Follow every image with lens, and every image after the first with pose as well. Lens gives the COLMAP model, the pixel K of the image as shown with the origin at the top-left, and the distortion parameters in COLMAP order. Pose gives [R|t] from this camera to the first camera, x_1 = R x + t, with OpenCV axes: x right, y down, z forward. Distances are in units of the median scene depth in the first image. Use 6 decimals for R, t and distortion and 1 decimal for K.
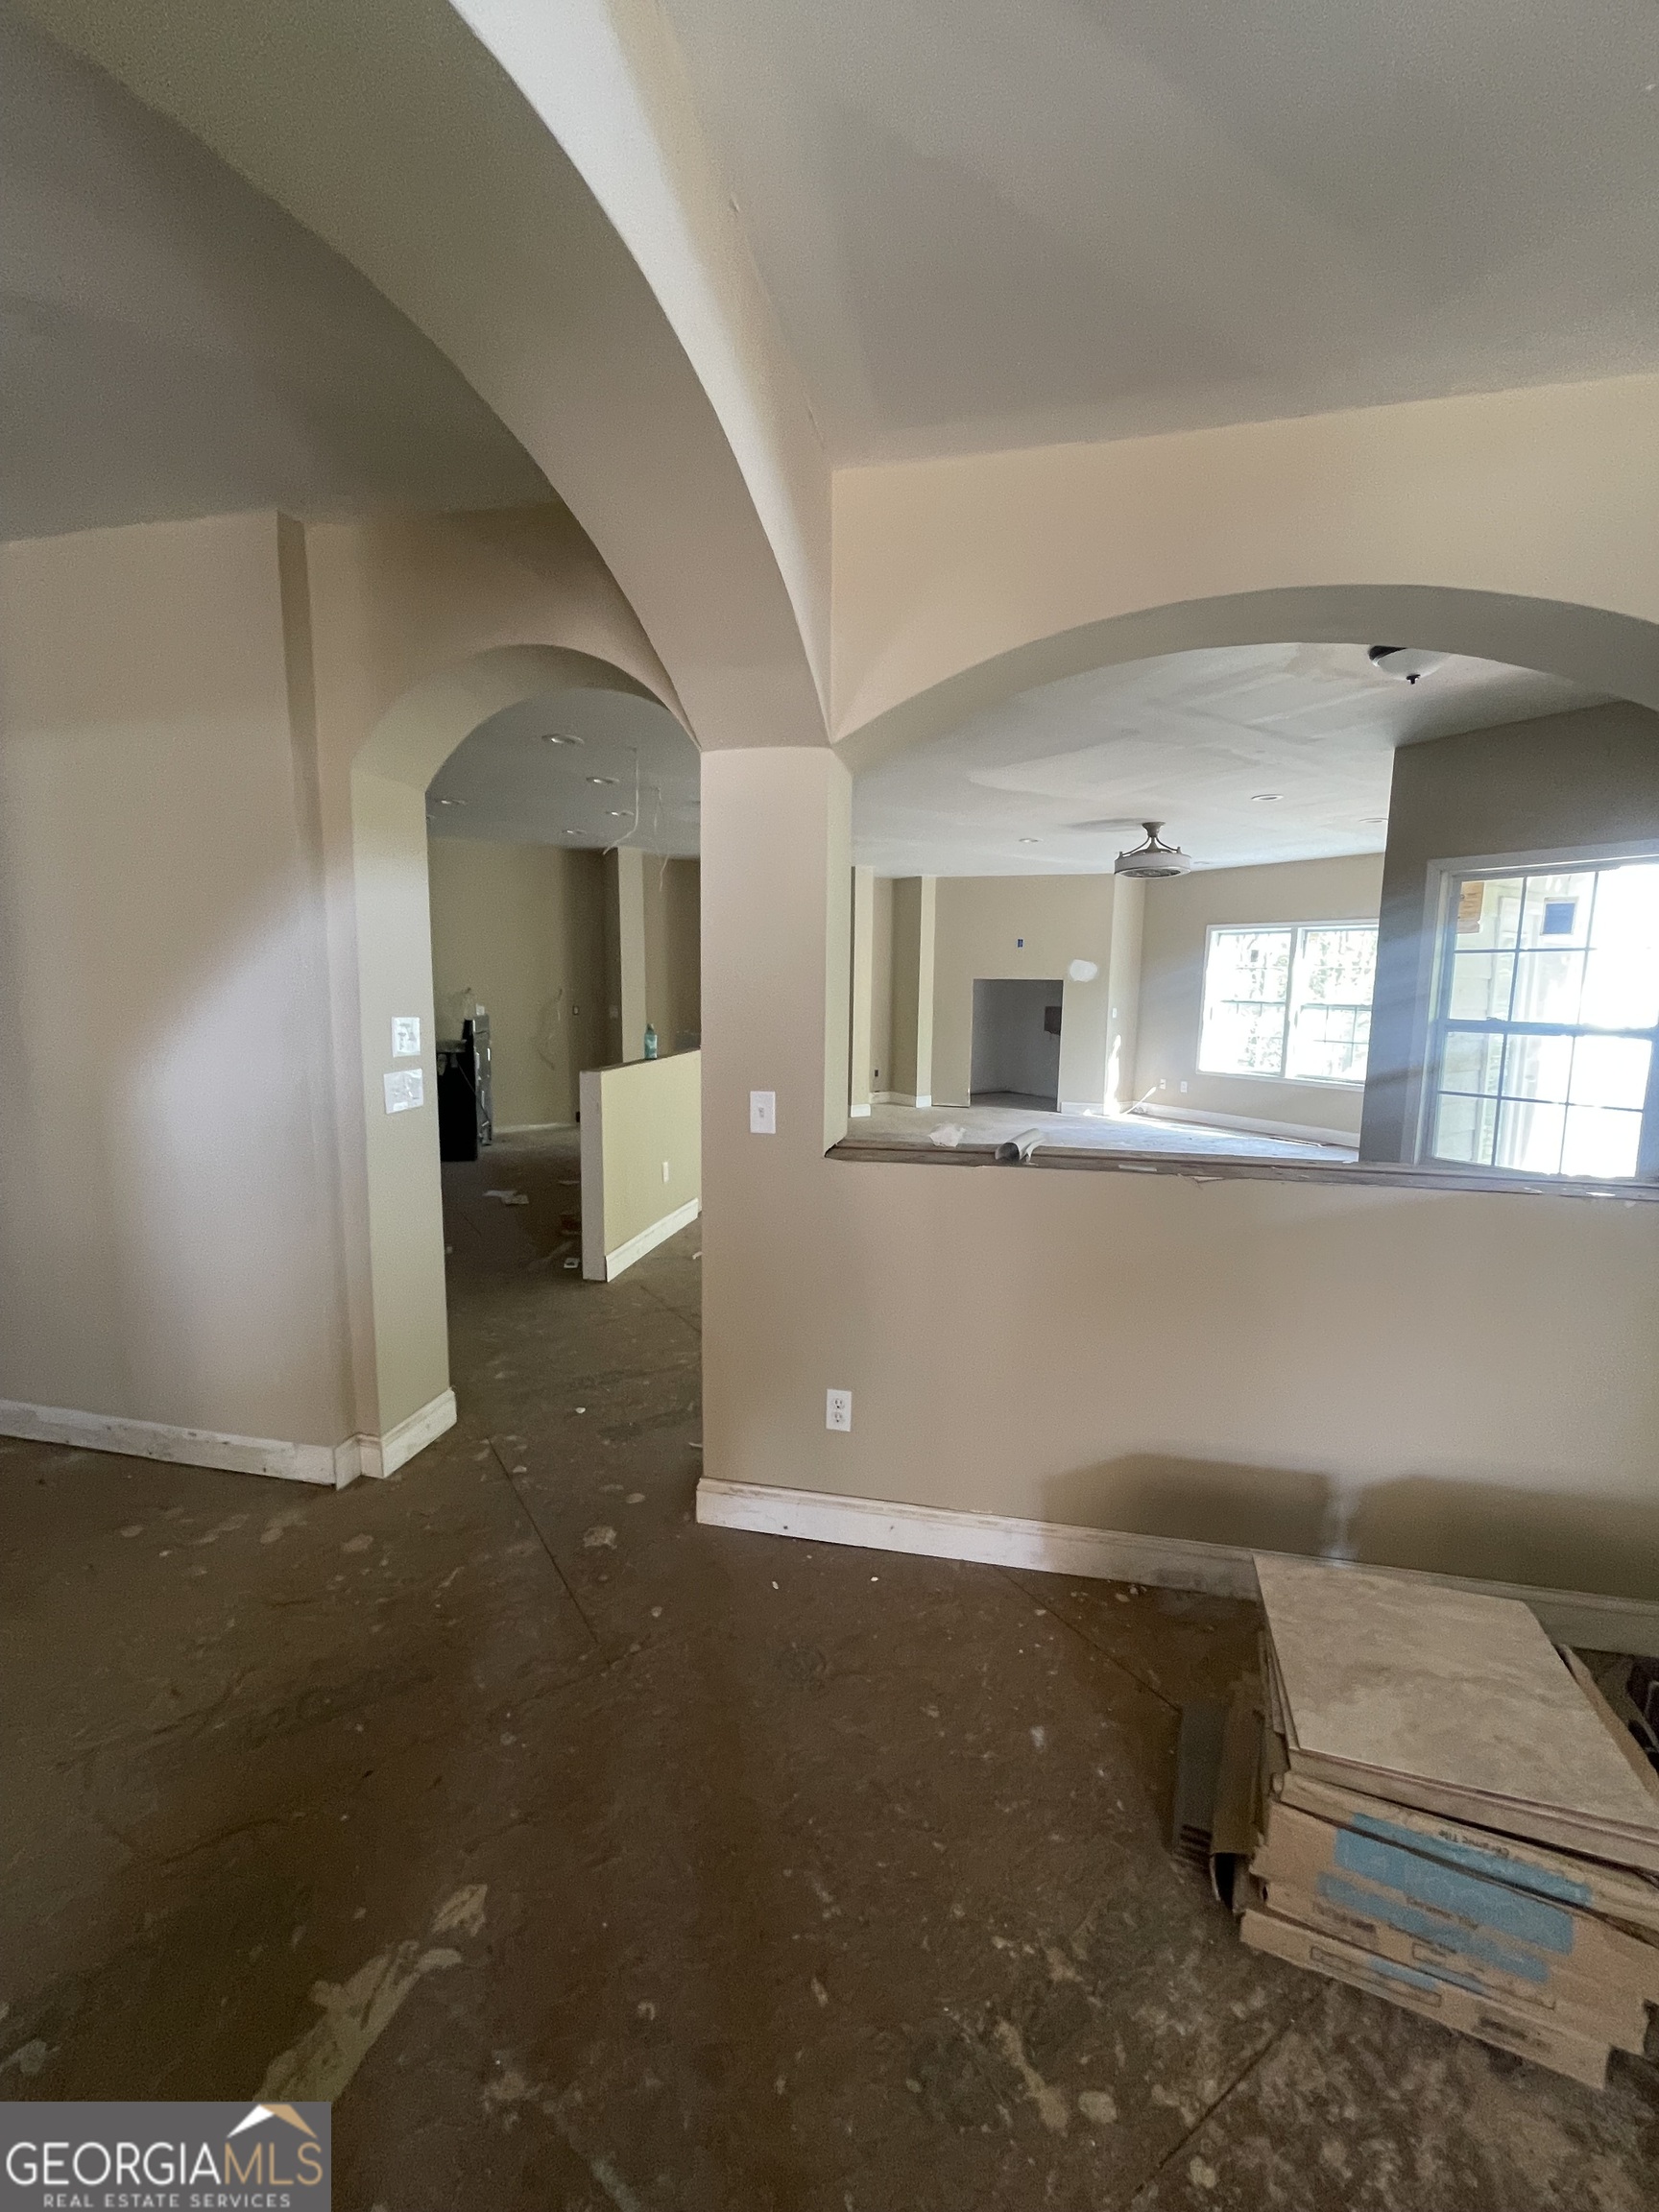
lens RADIAL K [[897.9, 0, 827.3], [0, 897.9, 1088.2], [0, 0, 1]] dist [0.000148, 0.000138]
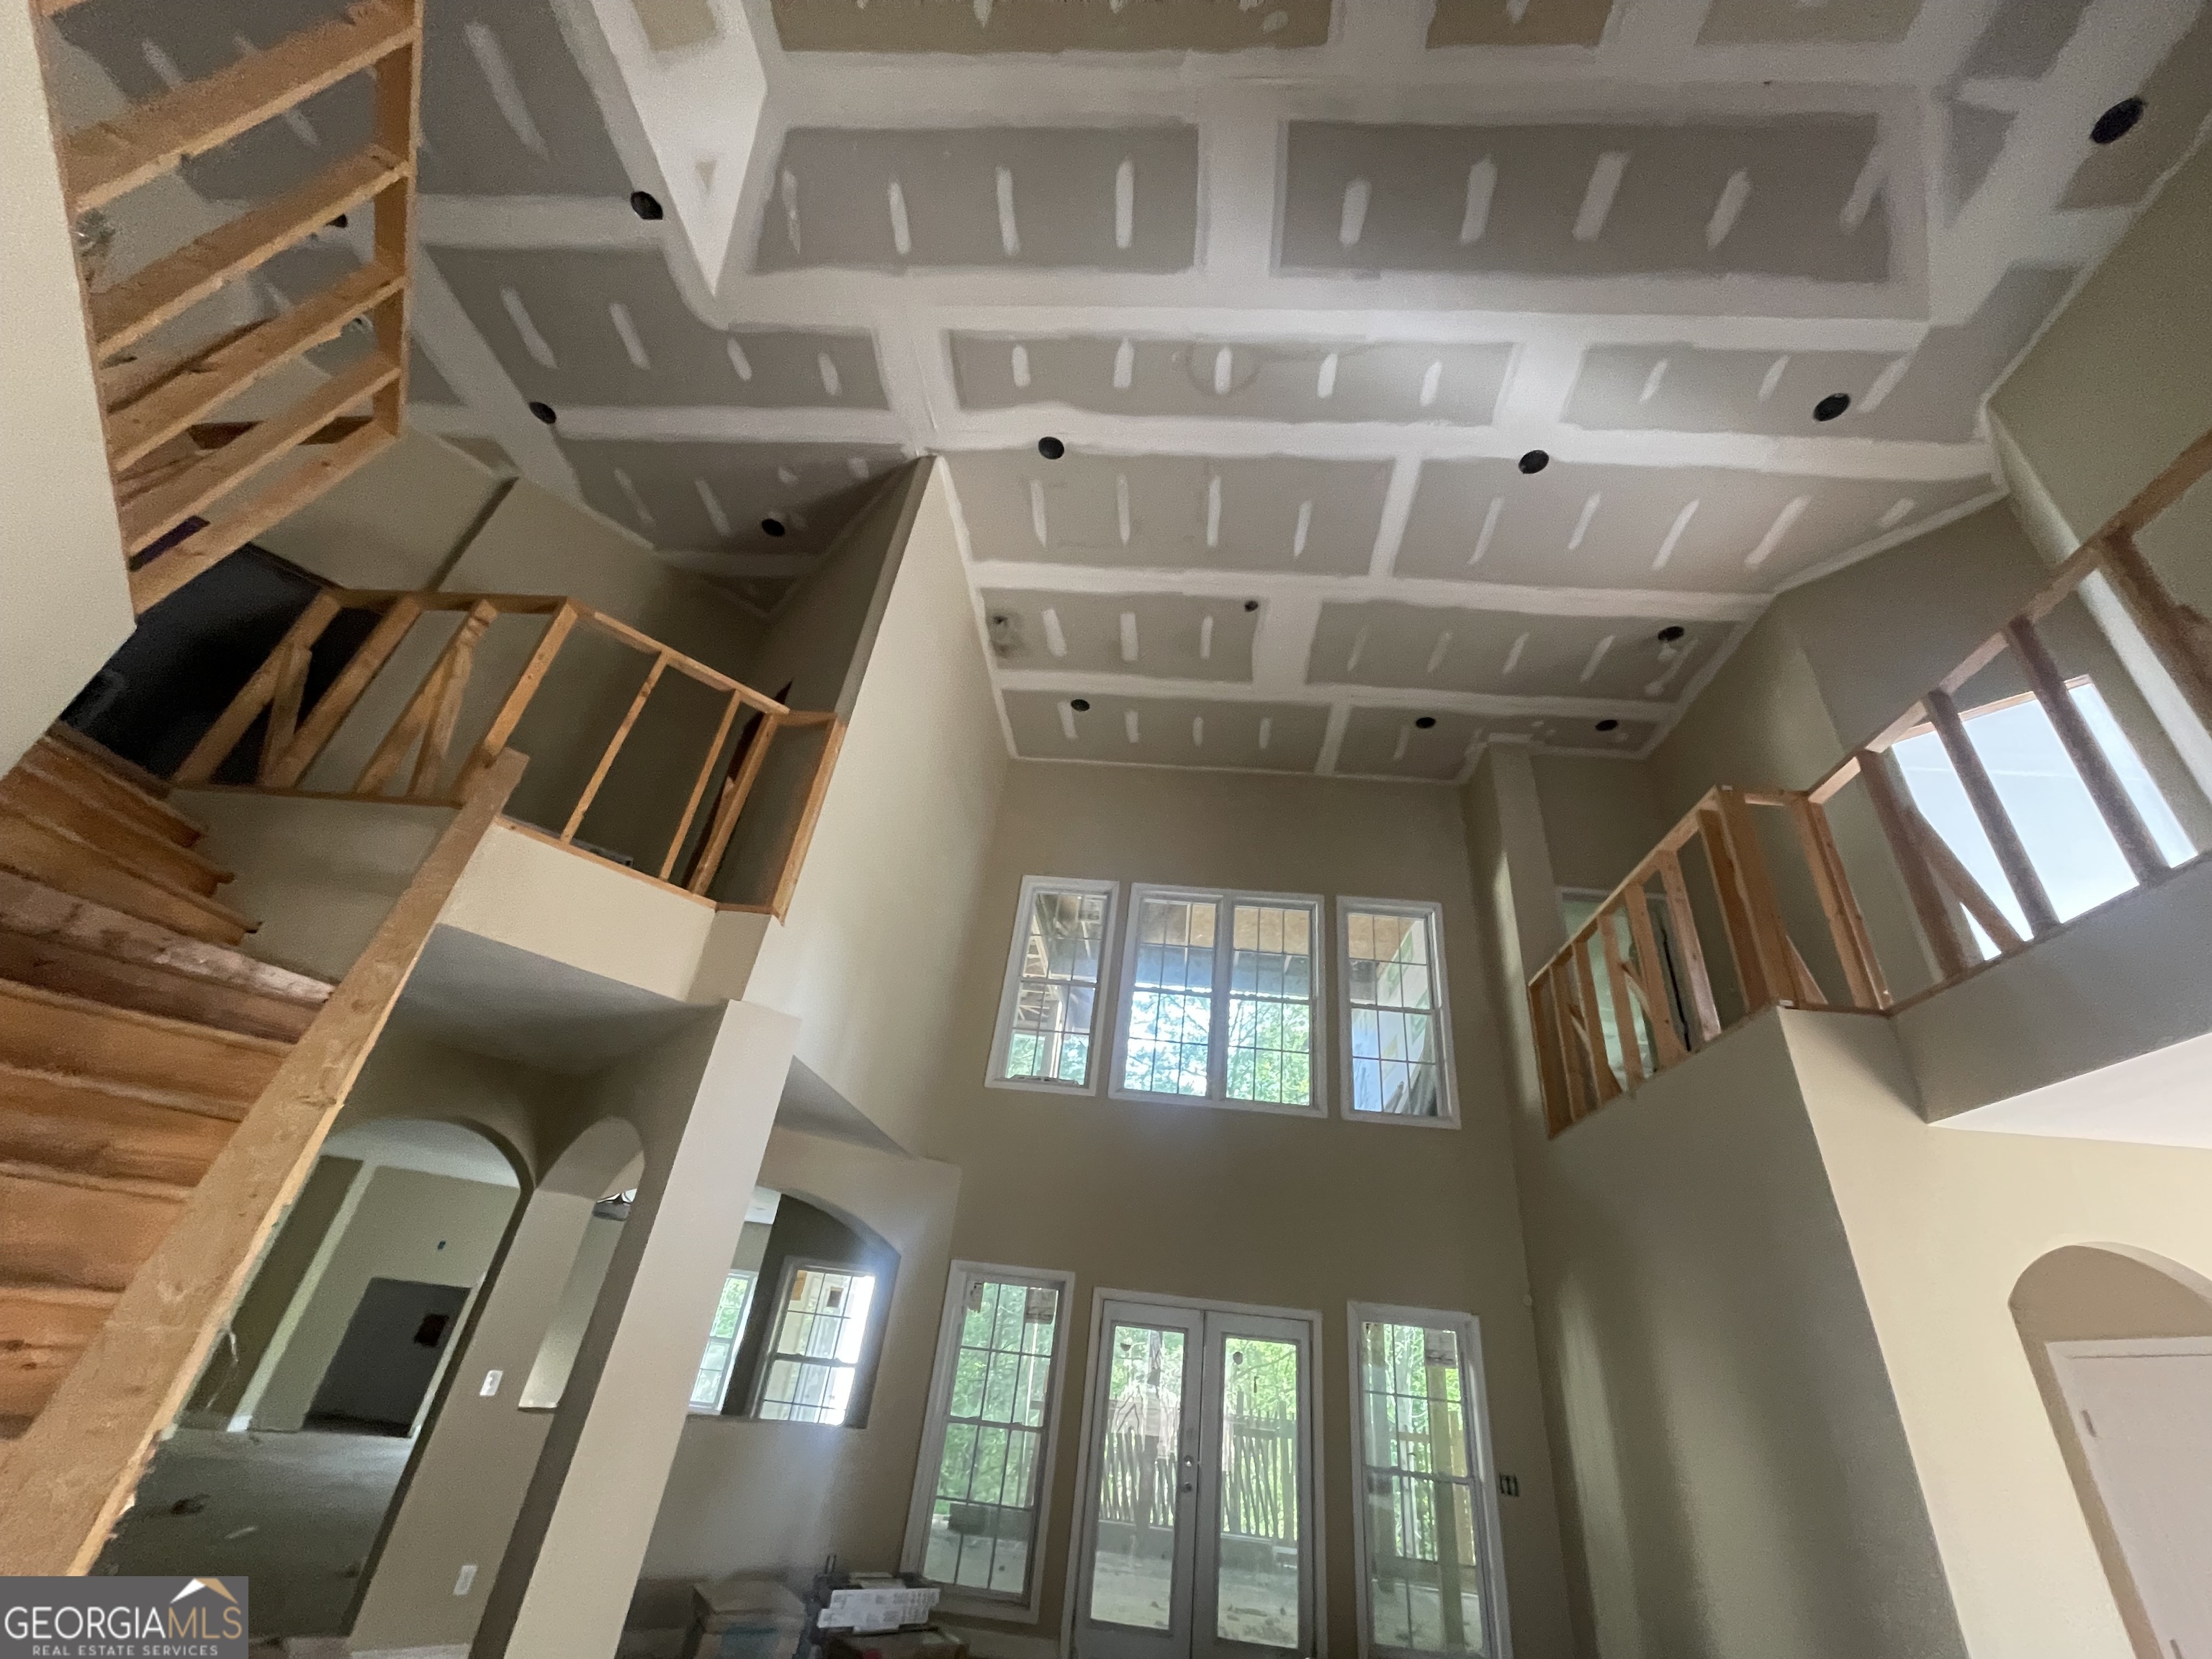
lens RADIAL K [[893.1, 0, 1125.4], [0, 893.1, 818.9], [0, 0, 1]] dist [-0.001052, -0.000198]
pose [[0.575713, 0.464660, 0.672790, -0.406195], [0.003844, 0.821284, -0.570507, 0.045391], [-0.817643, 0.331034, 0.471037, -0.515651]]
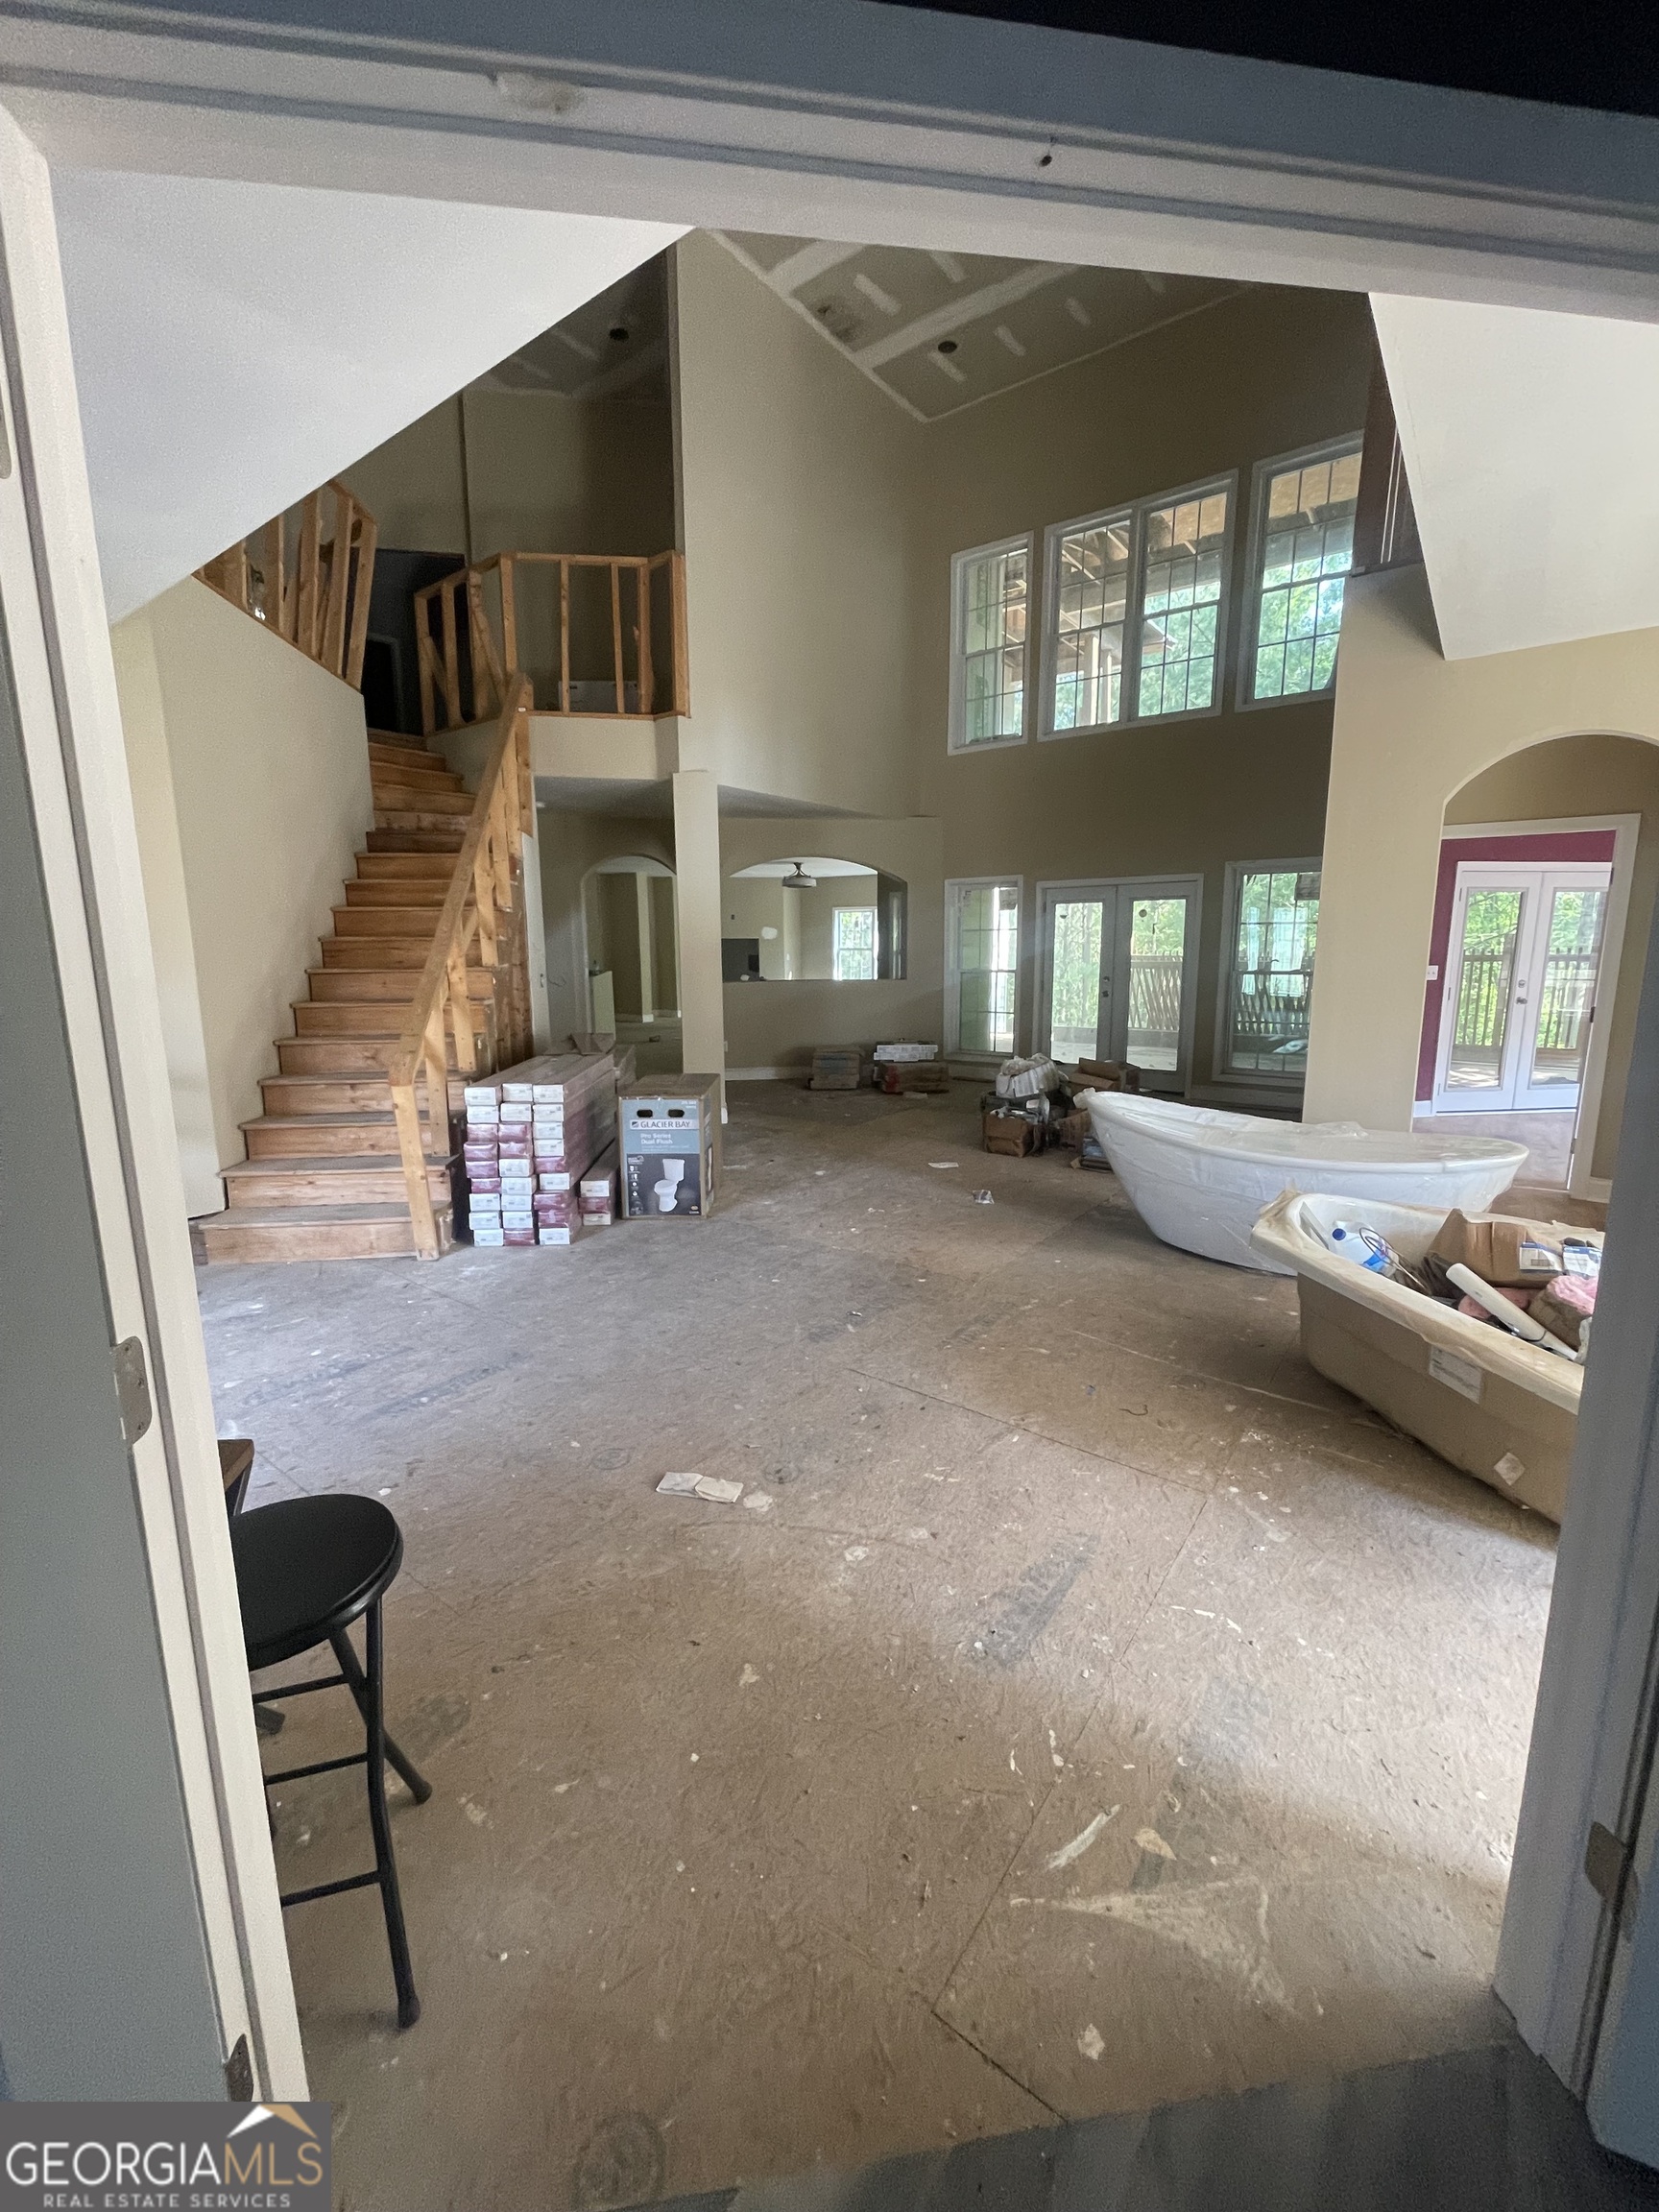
lens RADIAL K [[909.2, 0, 829.5], [0, 909.2, 1106.0], [0, 0, 1]] dist [-0.000099, -0.000011]
pose [[0.938803, -0.081863, 0.334584, -0.329867], [0.062098, 0.995657, 0.069367, 0.130850], [-0.338810, -0.044345, 0.939809, -1.054541]]
